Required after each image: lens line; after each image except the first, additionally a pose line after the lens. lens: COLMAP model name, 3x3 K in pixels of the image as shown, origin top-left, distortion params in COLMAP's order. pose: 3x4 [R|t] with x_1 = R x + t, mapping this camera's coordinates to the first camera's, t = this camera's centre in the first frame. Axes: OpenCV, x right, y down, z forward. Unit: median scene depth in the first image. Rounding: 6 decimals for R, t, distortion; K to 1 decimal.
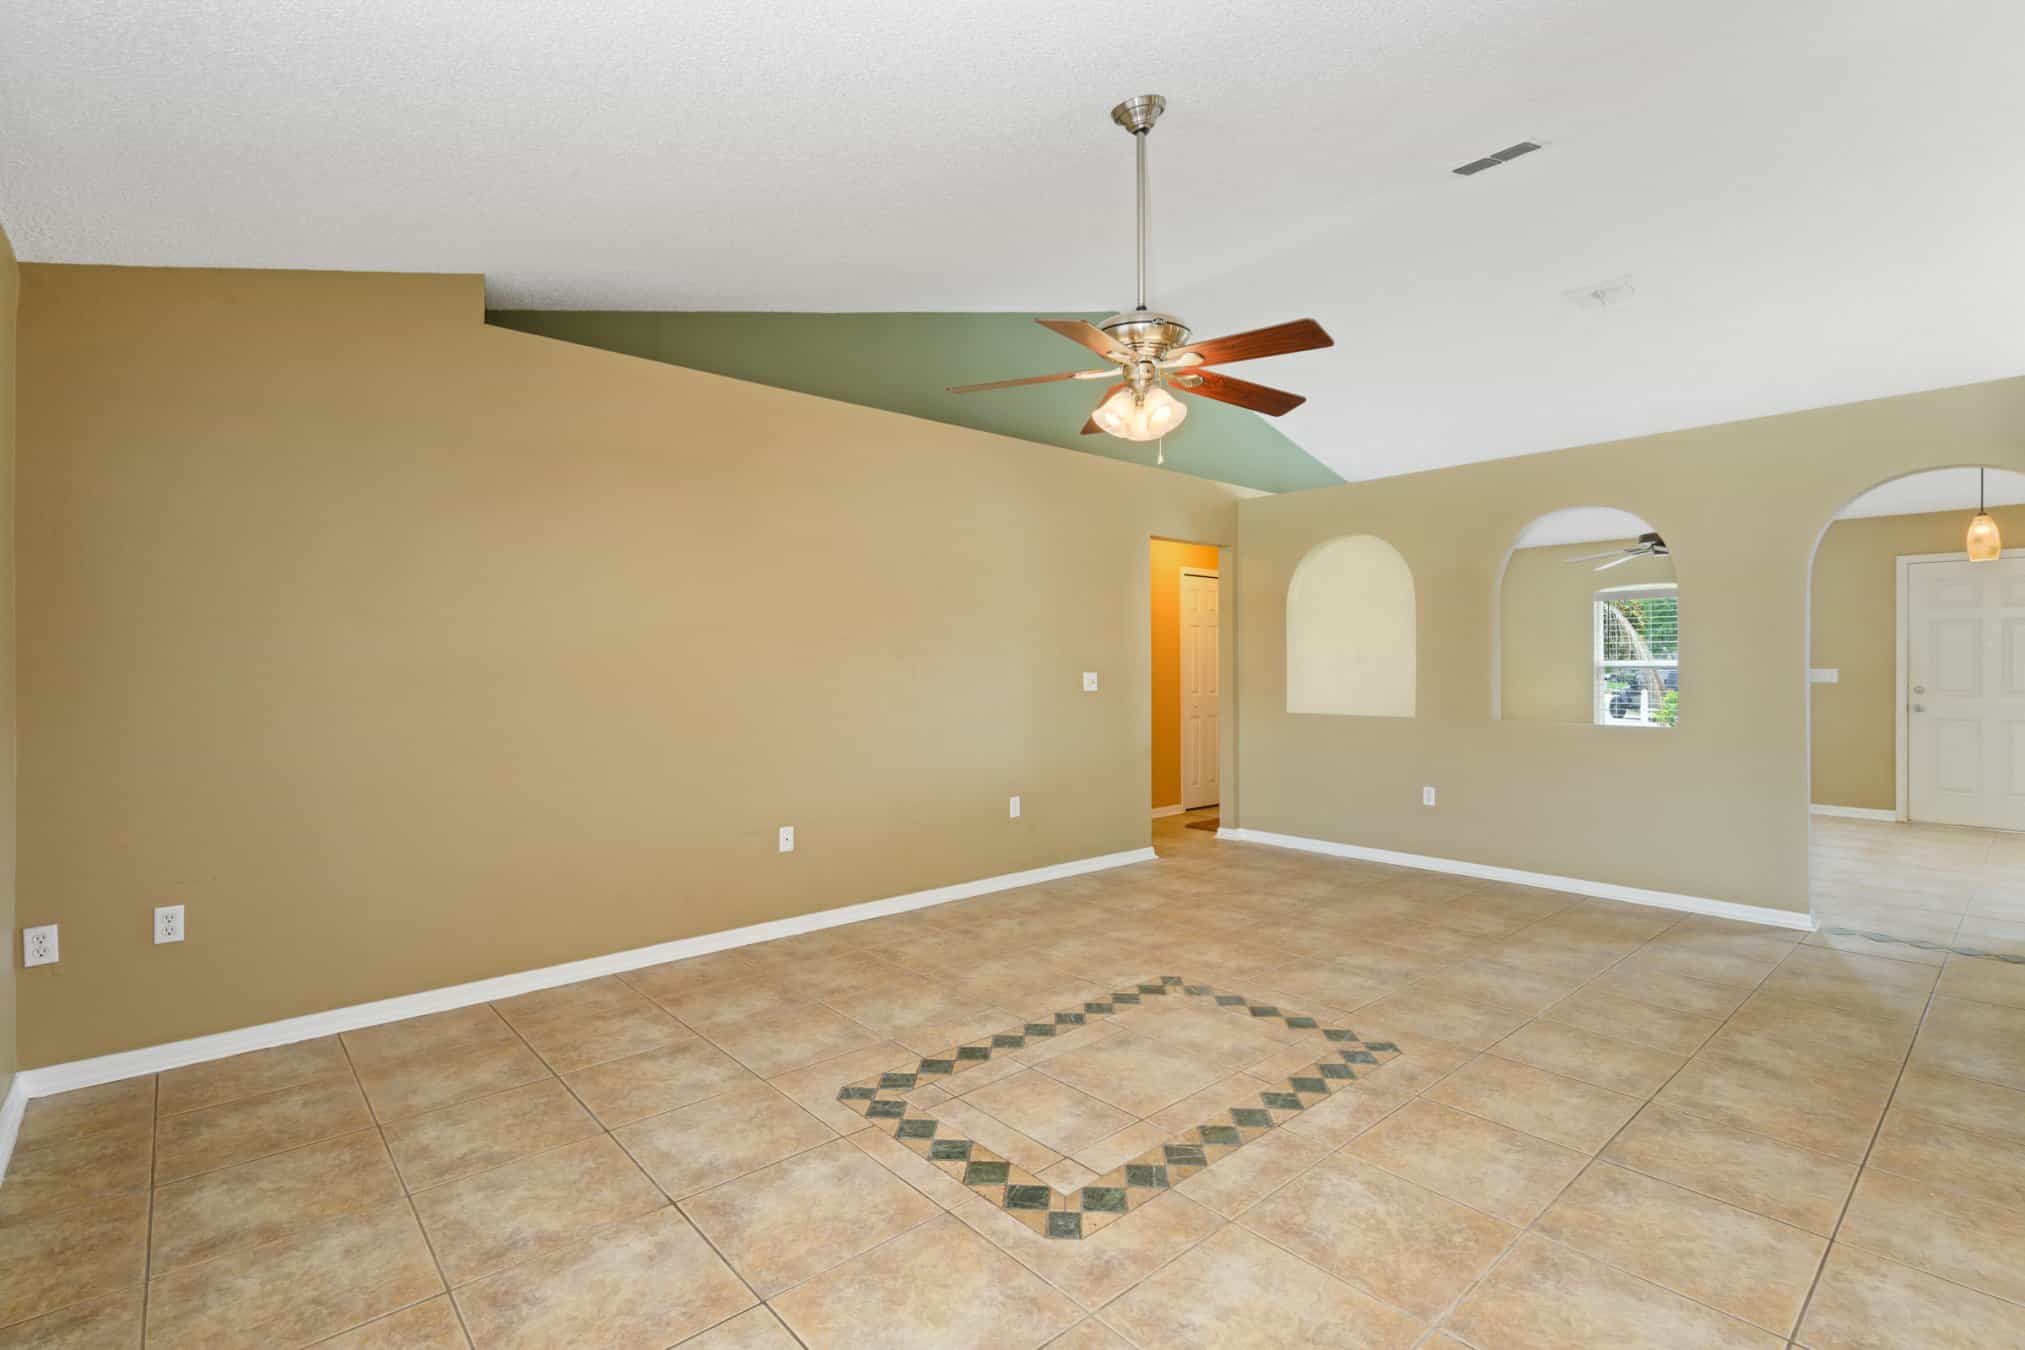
lens RADIAL K [[945.4, 0, 1020.4], [0, 945.4, 667.7], [0, 0, 1]] dist [0.000441, -0.000231]
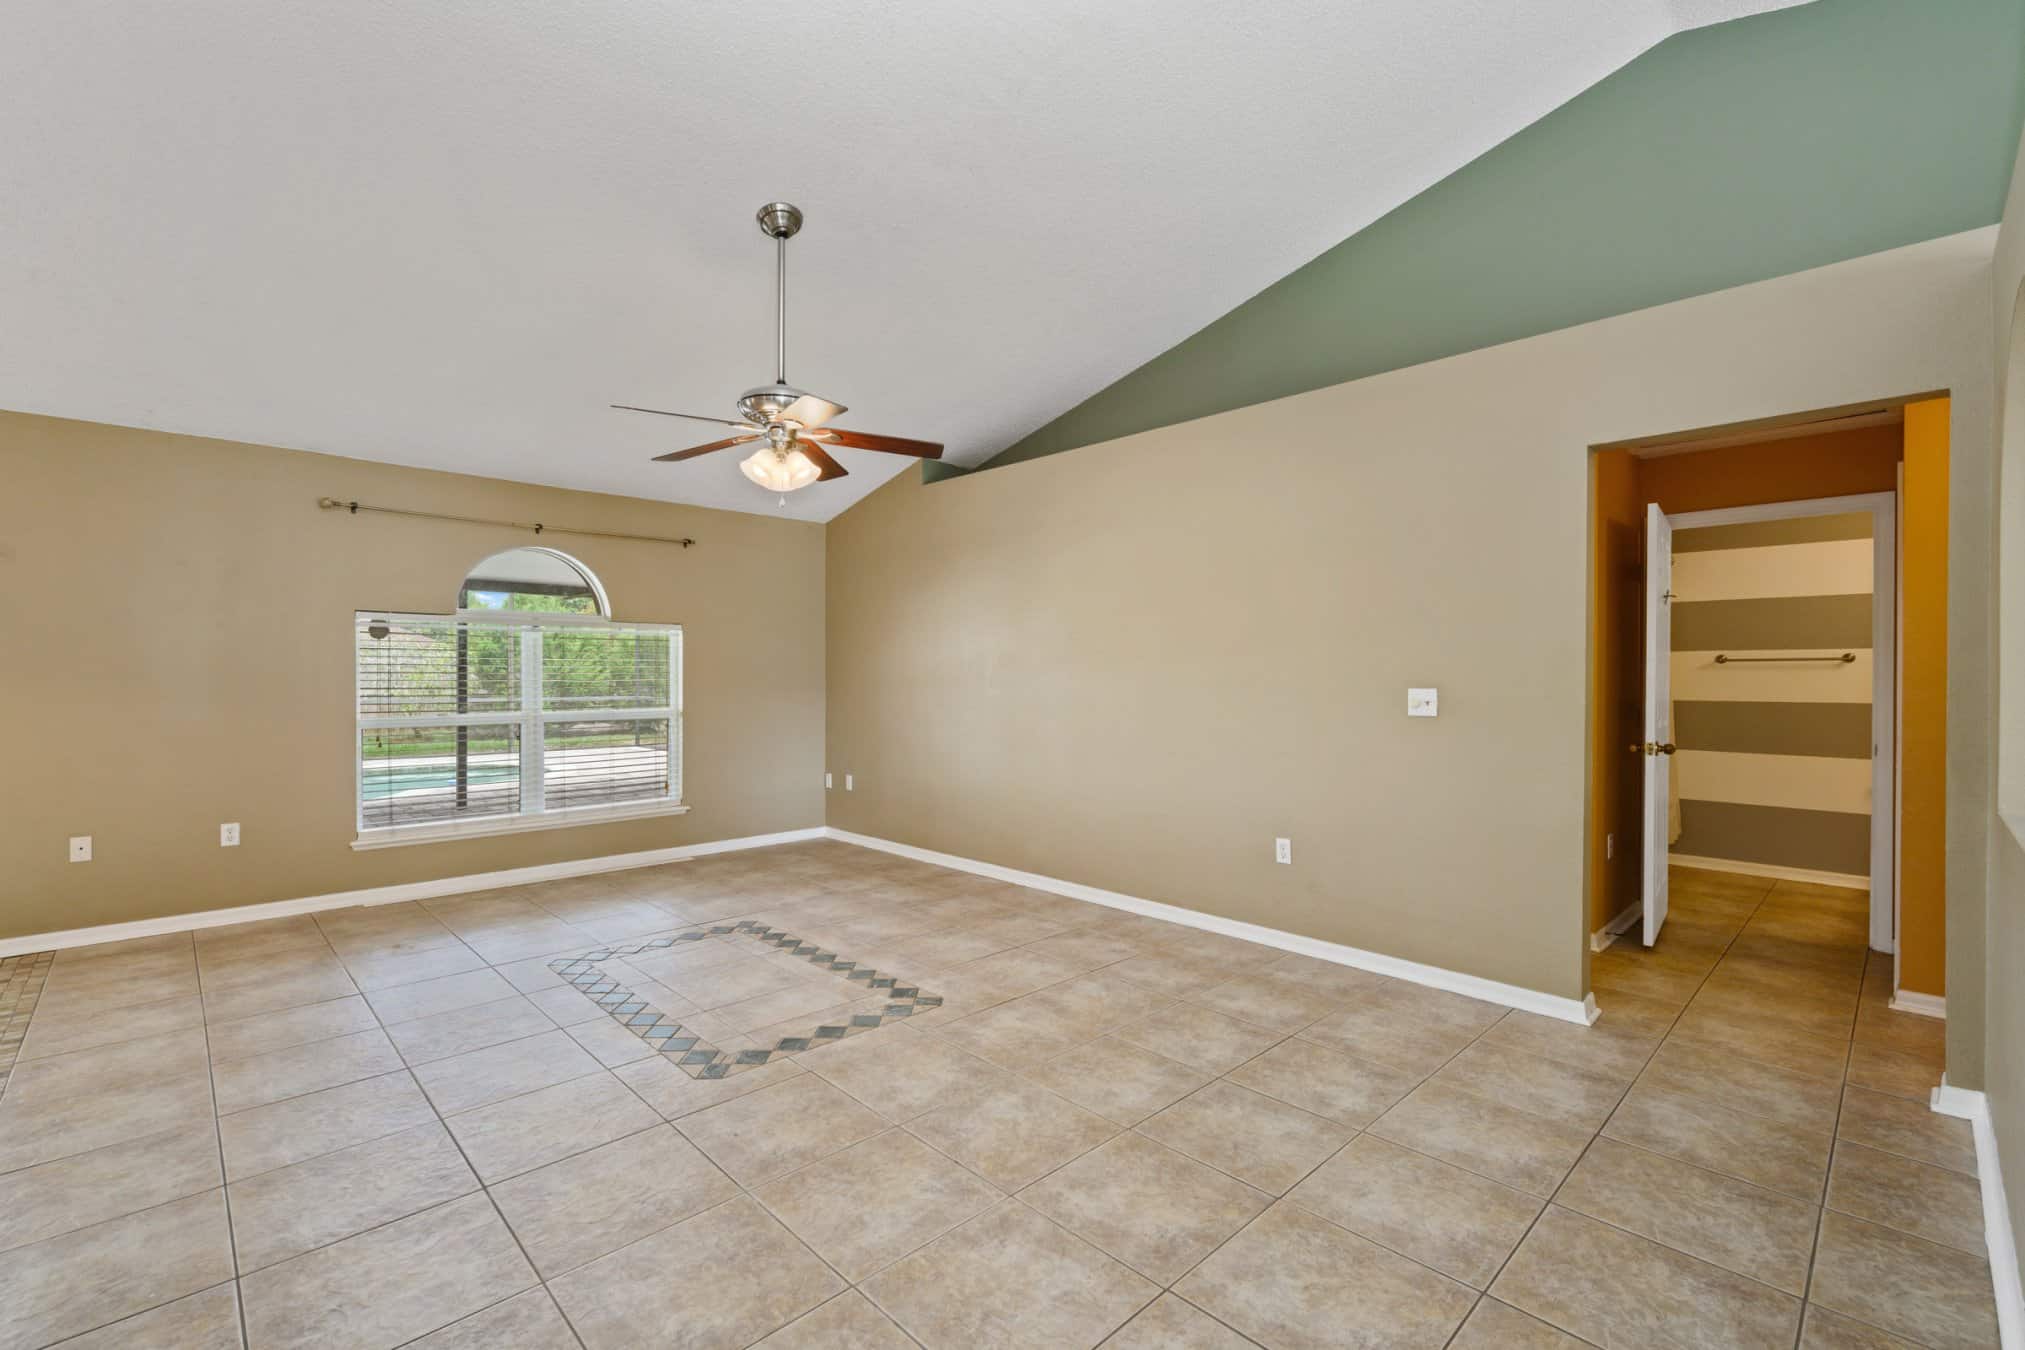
lens RADIAL K [[885.3, 0, 1000.5], [0, 885.3, 672.5], [0, 0, 1]] dist [-0.000389, -0.000364]
pose [[0.023306, -0.000733, -0.999728, 1.305526], [-0.004202, 0.999991, -0.000831, -0.008330], [0.999720, 0.004220, 0.023303, 1.279067]]
